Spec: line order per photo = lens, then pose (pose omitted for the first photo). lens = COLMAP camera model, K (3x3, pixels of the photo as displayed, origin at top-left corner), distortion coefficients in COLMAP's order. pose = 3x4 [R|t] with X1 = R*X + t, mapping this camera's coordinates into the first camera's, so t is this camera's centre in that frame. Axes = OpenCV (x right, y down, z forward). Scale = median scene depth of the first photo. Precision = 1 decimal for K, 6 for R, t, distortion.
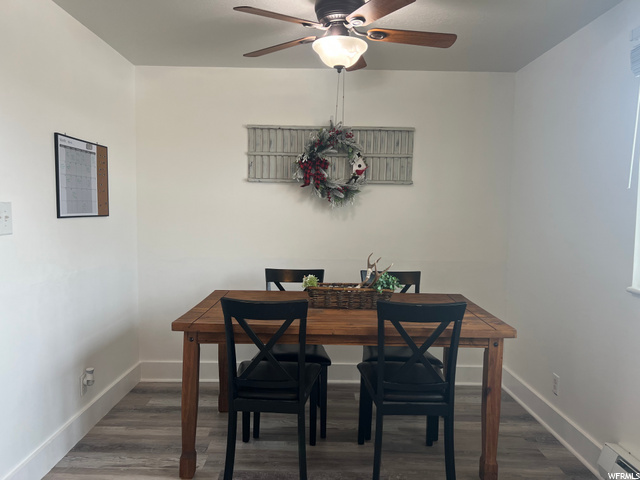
lens RADIAL K [[480.6, 0, 318.4], [0, 480.6, 243.3], [0, 0, 1]] dist [0.043995, -0.007424]
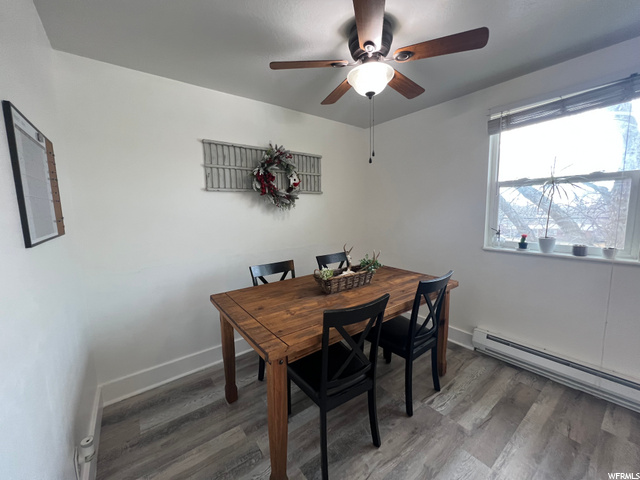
lens RADIAL K [[254.4, 0, 321.3], [0, 254.4, 235.9], [0, 0, 1]] dist [0.002252, 0.000937]
pose [[0.799939, -0.095781, 0.592388, -0.298157], [0.072218, 0.995371, 0.063417, -0.041950], [-0.595720, -0.007948, 0.803153, 0.366825]]
